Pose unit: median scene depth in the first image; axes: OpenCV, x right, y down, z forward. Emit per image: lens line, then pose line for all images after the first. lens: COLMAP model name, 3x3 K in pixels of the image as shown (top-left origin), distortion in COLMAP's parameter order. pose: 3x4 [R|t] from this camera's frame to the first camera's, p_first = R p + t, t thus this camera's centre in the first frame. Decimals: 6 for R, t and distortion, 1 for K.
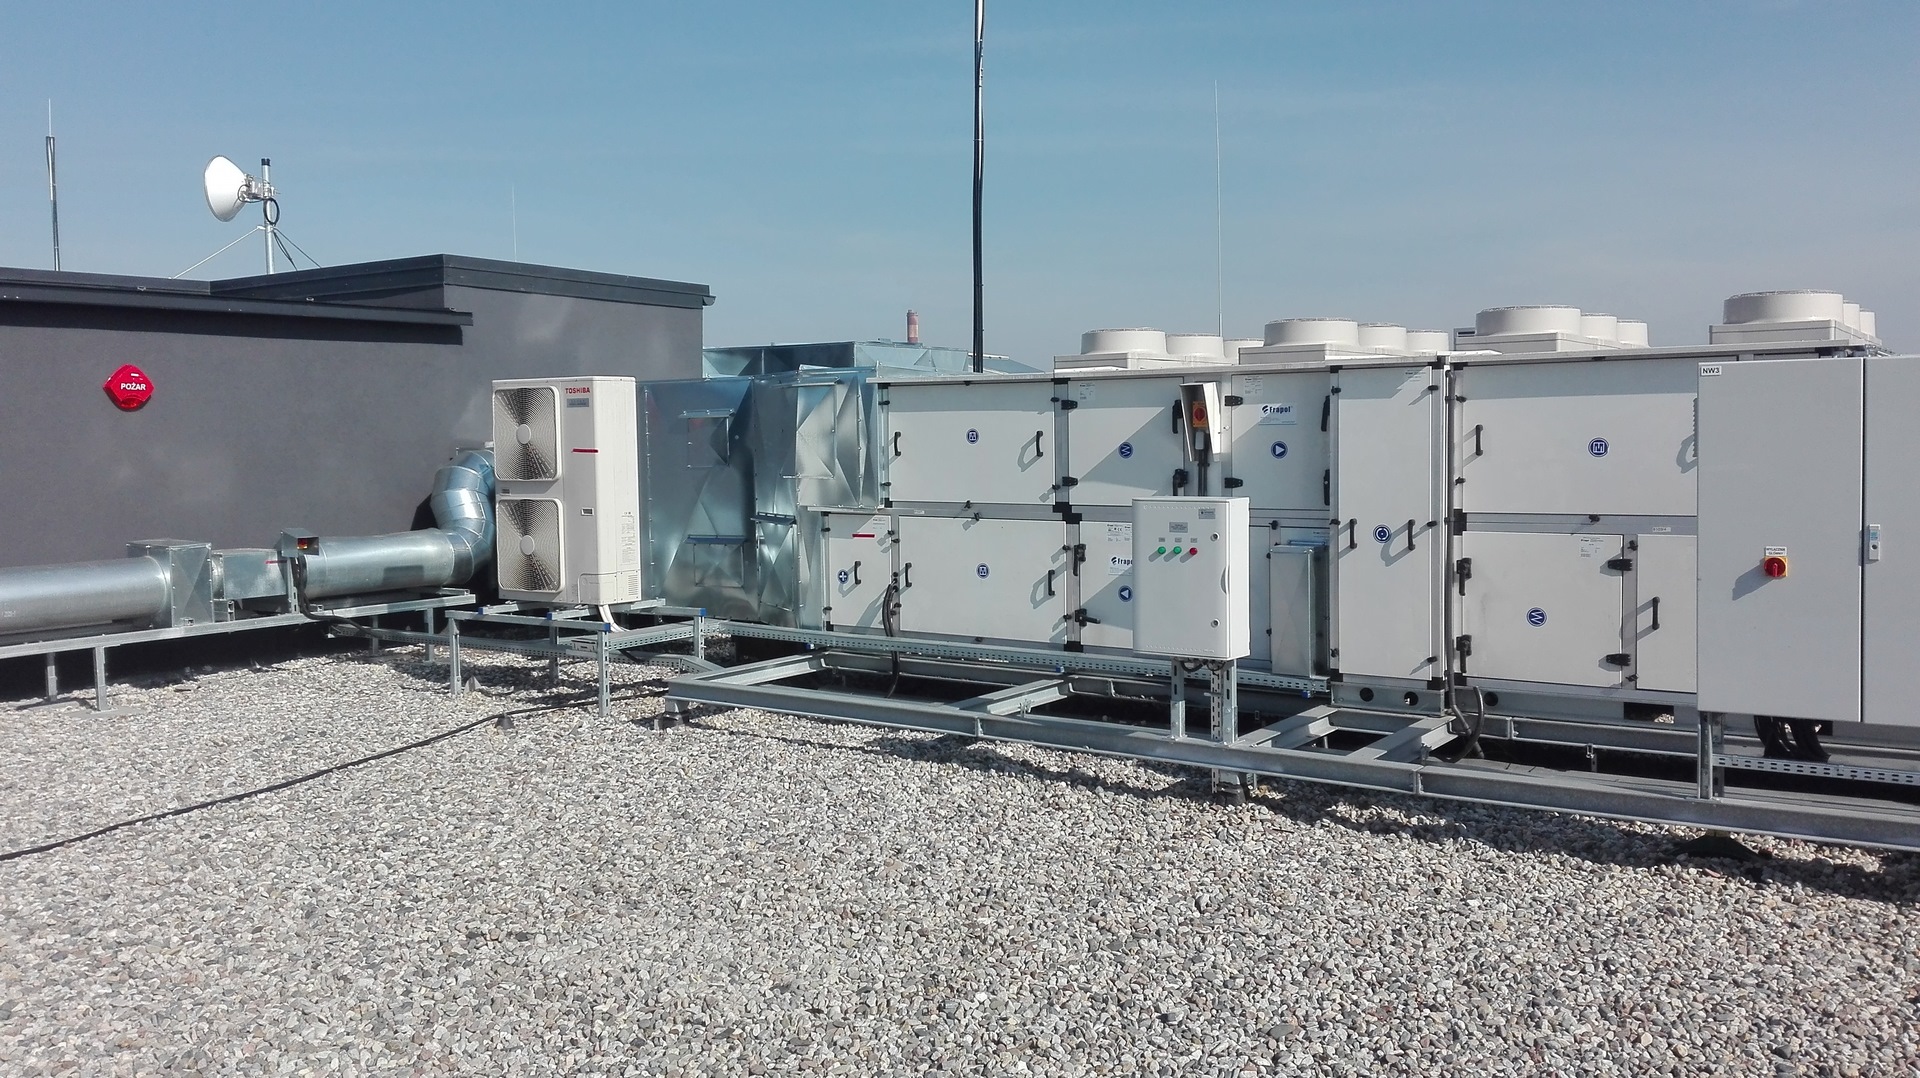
lens RADIAL K [[1605.3, 0, 1021.0], [0, 1605.3, 516.0], [0, 0, 1]] dist [0.089771, -0.166953]
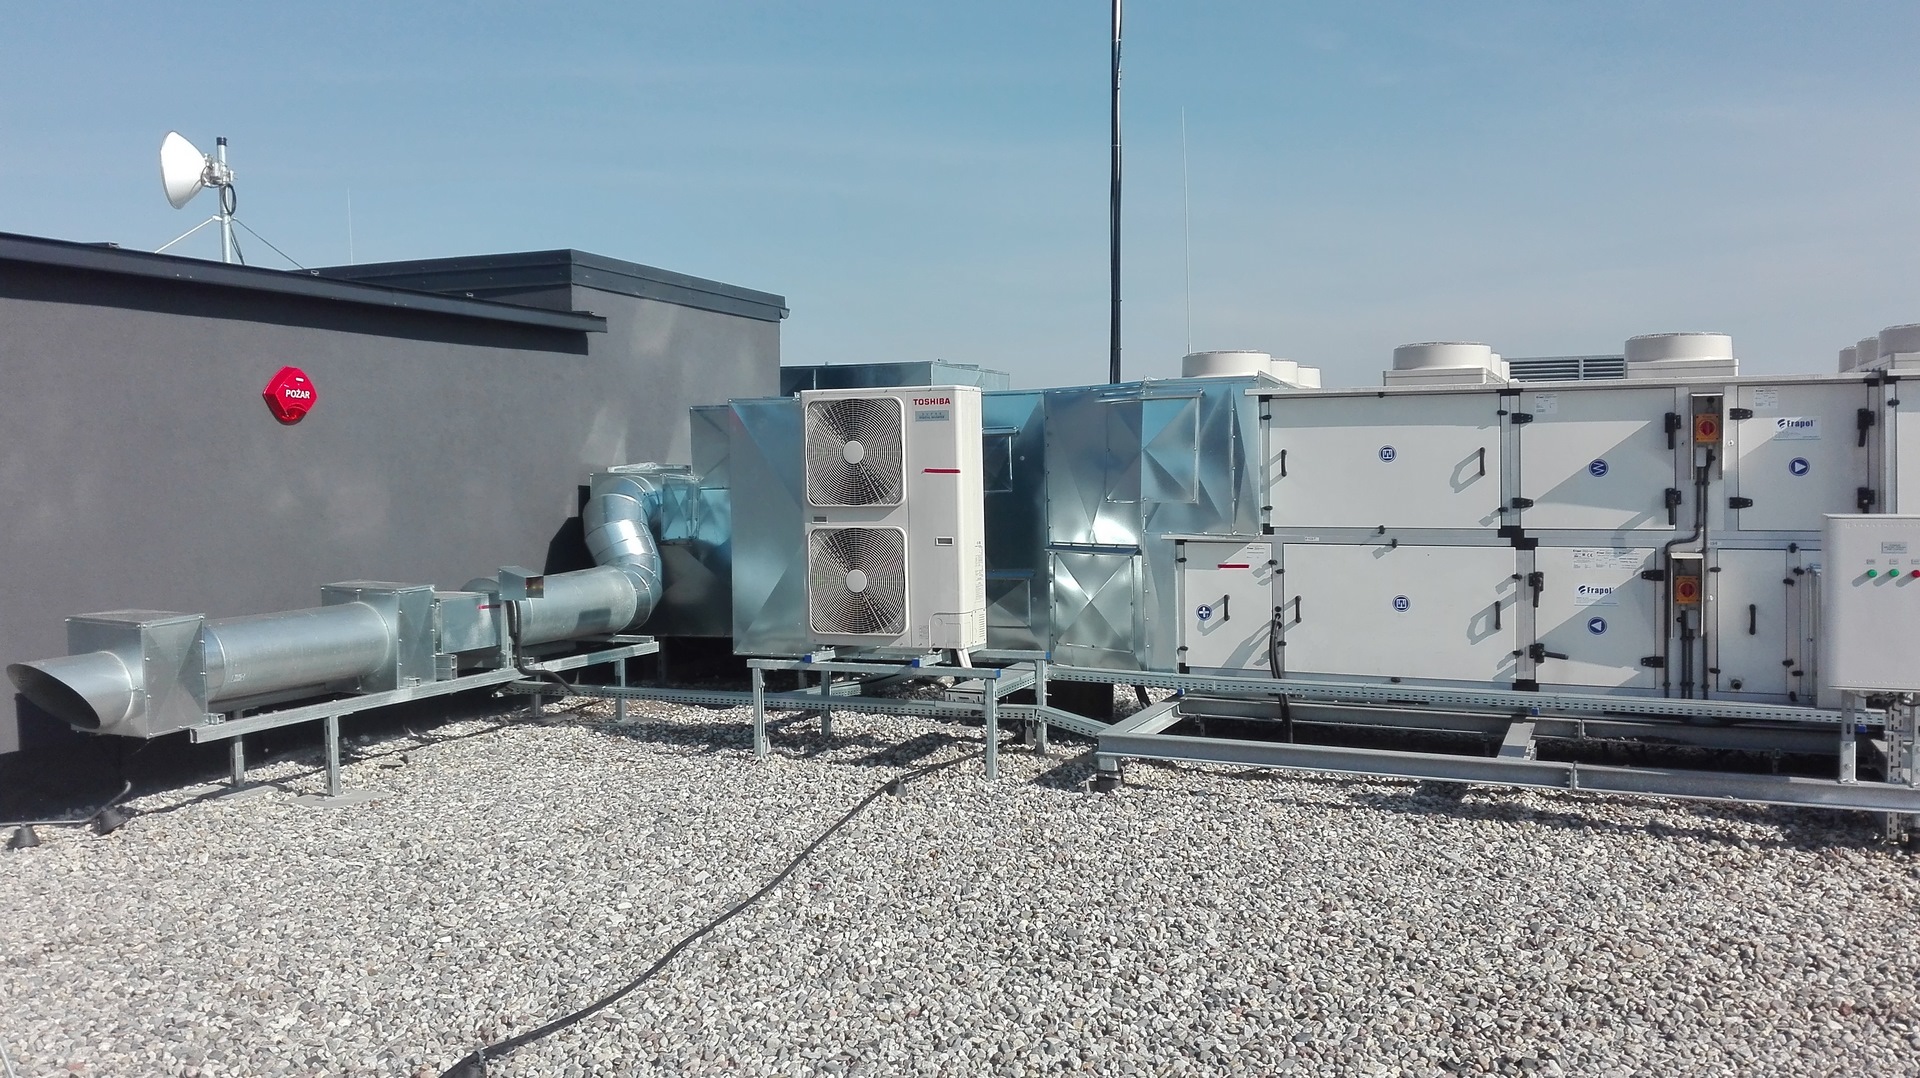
lens RADIAL K [[1580.6, 0, 955.0], [0, 1580.6, 548.2], [0, 0, 1]] dist [0.108823, -0.257981]
pose [[0.978736, -0.008571, 0.204946, -0.449027], [0.009577, 0.999946, -0.003917, 0.004339], [-0.204901, 0.005797, 0.978765, 0.175120]]
